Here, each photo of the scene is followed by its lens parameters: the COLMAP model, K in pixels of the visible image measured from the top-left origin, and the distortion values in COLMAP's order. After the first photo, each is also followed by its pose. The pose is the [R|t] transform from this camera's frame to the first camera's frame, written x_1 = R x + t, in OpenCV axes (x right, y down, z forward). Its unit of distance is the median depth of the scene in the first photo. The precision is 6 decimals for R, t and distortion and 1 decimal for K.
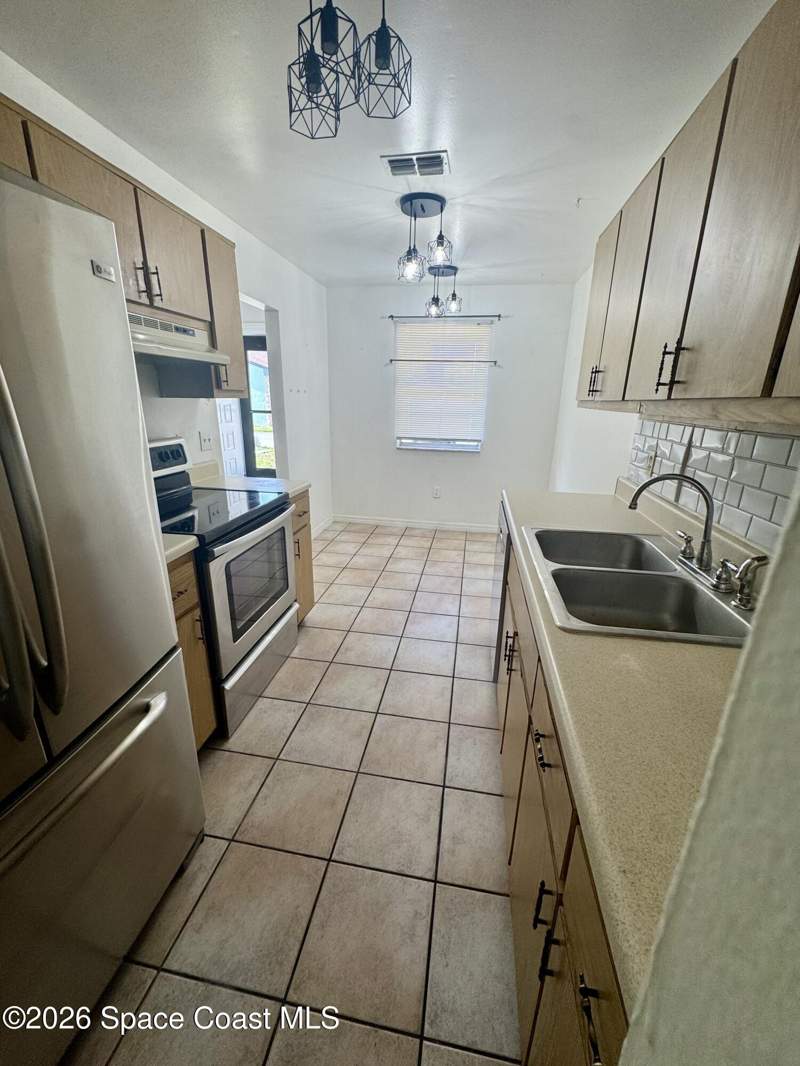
lens RADIAL K [[425.3, 0, 401.8], [0, 425.3, 529.4], [0, 0, 1]] dist [-0.001096, 0.000177]
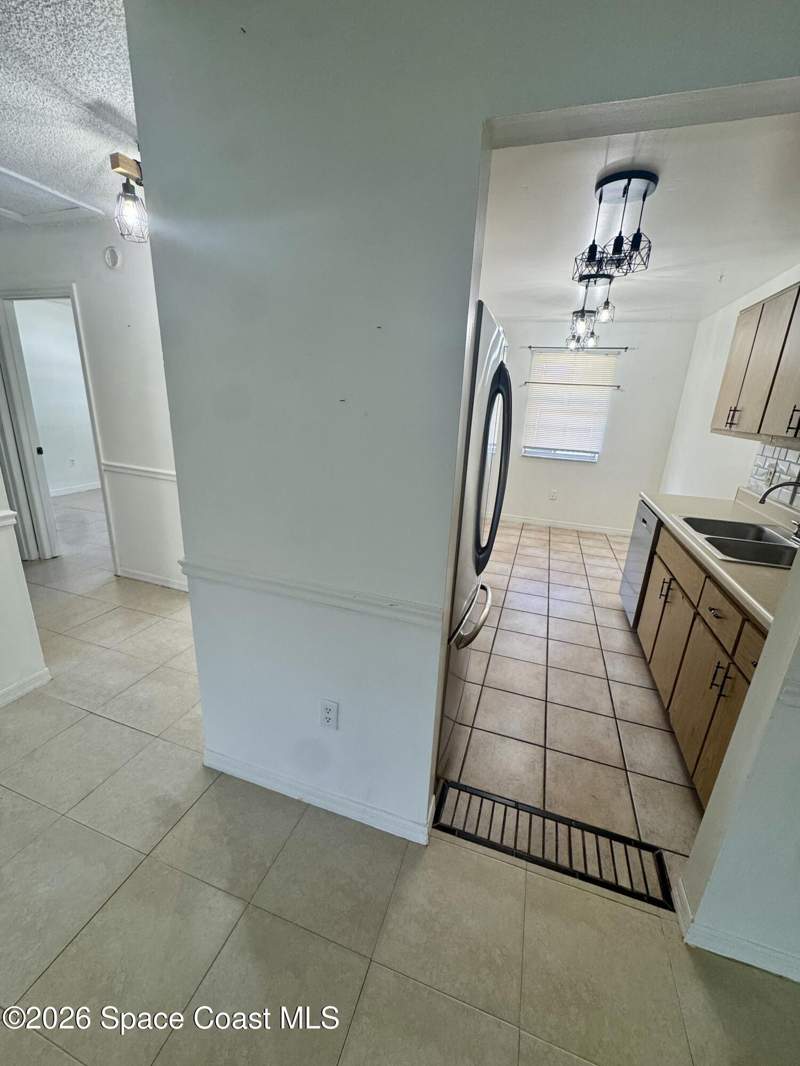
lens RADIAL K [[425.3, 0, 401.8], [0, 425.3, 529.4], [0, 0, 1]] dist [-0.001096, 0.000177]
pose [[0.986947, 0.073297, -0.143402, -0.207842], [-0.074771, 0.997189, -0.004911, 0.059871], [0.142639, 0.015569, 0.989652, -0.286874]]
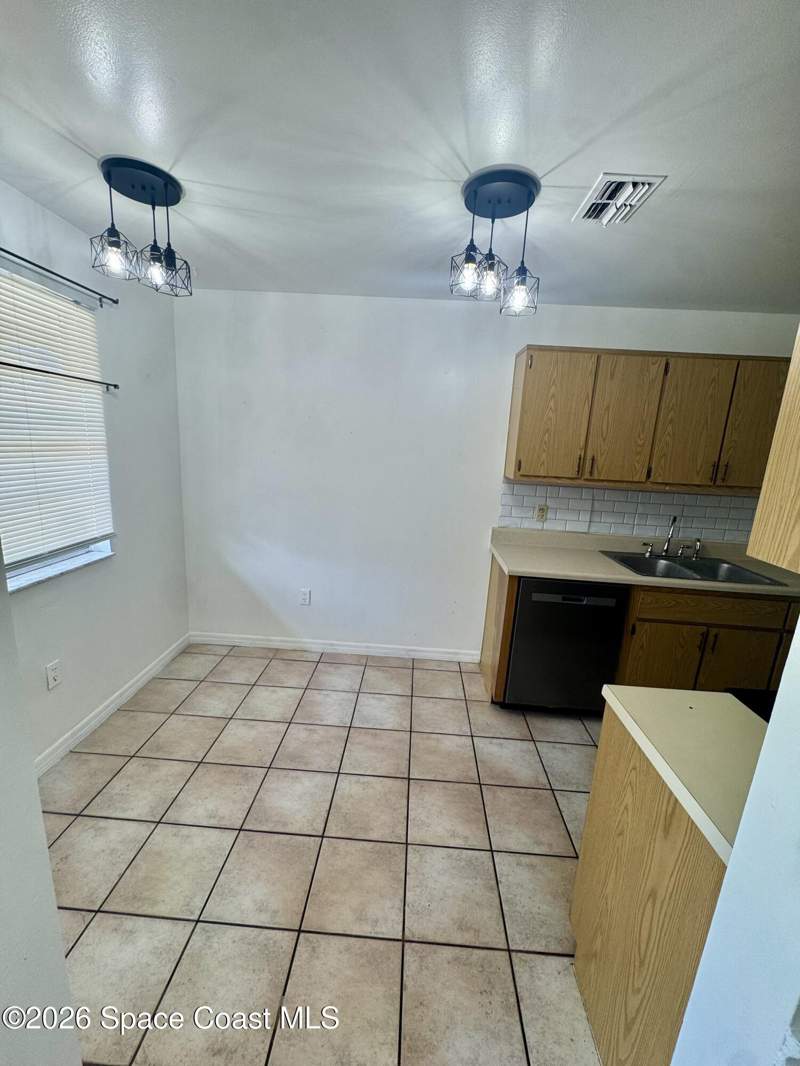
lens RADIAL K [[425.3, 0, 401.8], [0, 425.3, 529.4], [0, 0, 1]] dist [-0.001096, 0.000177]
pose [[-0.128687, -0.224868, 0.965854, -0.449977], [0.237708, 0.938564, 0.250186, -0.329339], [-0.962774, 0.261787, -0.067328, 0.890838]]
